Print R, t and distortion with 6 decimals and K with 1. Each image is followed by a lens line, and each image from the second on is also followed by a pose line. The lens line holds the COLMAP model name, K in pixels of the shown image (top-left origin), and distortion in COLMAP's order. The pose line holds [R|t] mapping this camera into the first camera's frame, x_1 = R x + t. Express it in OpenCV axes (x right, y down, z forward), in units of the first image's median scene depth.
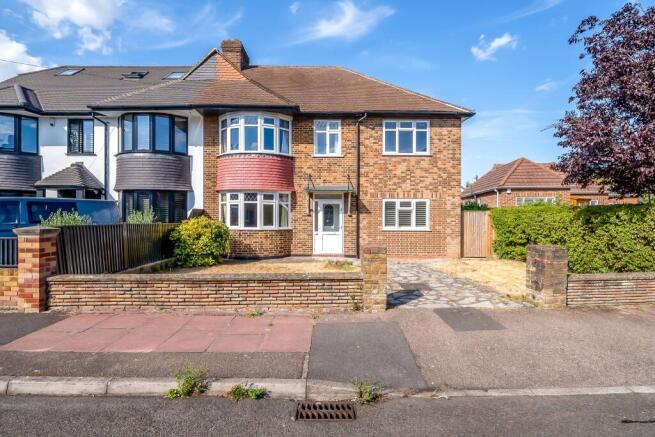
lens RADIAL K [[321.4, 0, 327.5], [0, 321.4, 218.5], [0, 0, 1]] dist [-0.003584, -0.000449]
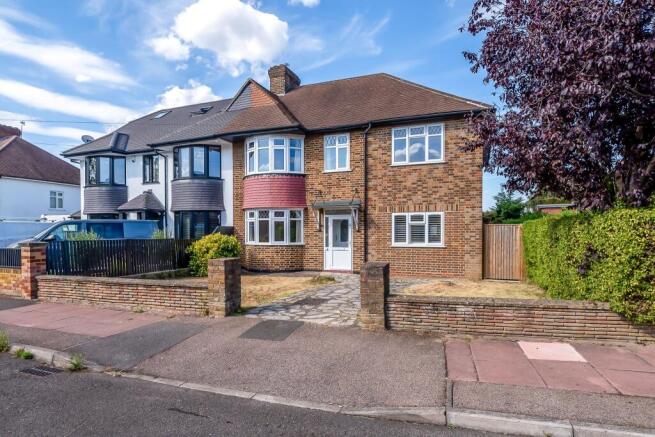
lens RADIAL K [[339.6, 0, 326.7], [0, 339.6, 234.9], [0, 0, 1]] dist [-0.001802, -0.000280]
pose [[0.937509, -0.003581, -0.347942, 0.338801], [0.004950, 0.999983, 0.003045, -0.000712], [0.347925, -0.004577, 0.937511, 0.005623]]
